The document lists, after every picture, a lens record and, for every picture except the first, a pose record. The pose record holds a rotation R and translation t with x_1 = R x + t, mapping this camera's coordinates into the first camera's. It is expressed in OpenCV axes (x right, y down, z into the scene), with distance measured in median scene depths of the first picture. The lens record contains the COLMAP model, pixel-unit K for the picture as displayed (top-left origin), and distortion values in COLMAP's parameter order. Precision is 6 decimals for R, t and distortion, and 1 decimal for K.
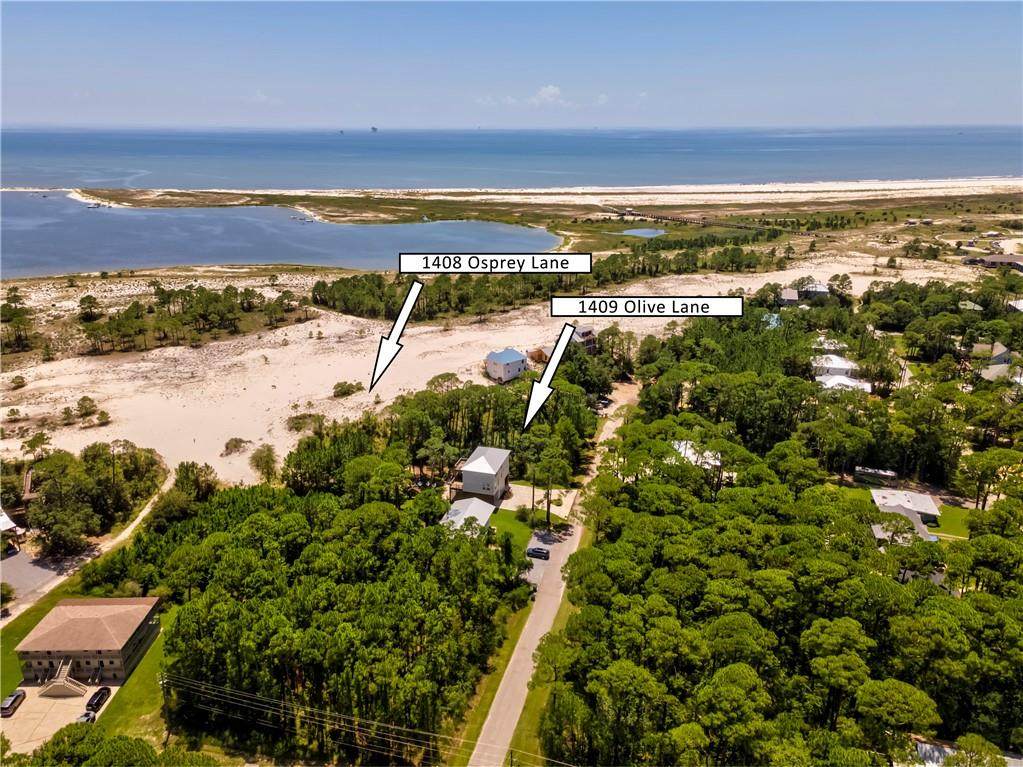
lens RADIAL K [[729.0, 0, 511.5], [0, 729.0, 383.5], [0, 0, 1]] dist [-0.004251, 0.039579]
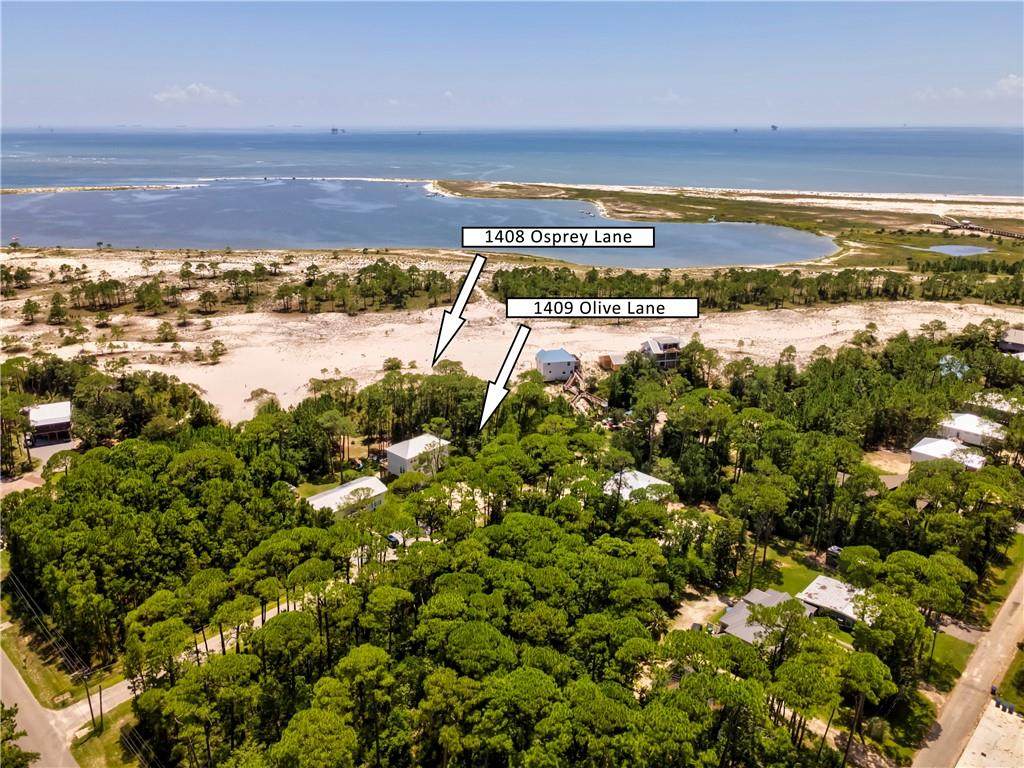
lens RADIAL K [[748.5, 0, 512.0], [0, 748.5, 384.0], [0, 0, 1]] dist [-0.062491, 0.041739]
pose [[0.869643, 0.151834, -0.469752, 0.143350], [-0.152874, 0.987583, 0.036196, -0.009686], [0.469415, 0.040335, 0.882056, 0.034405]]
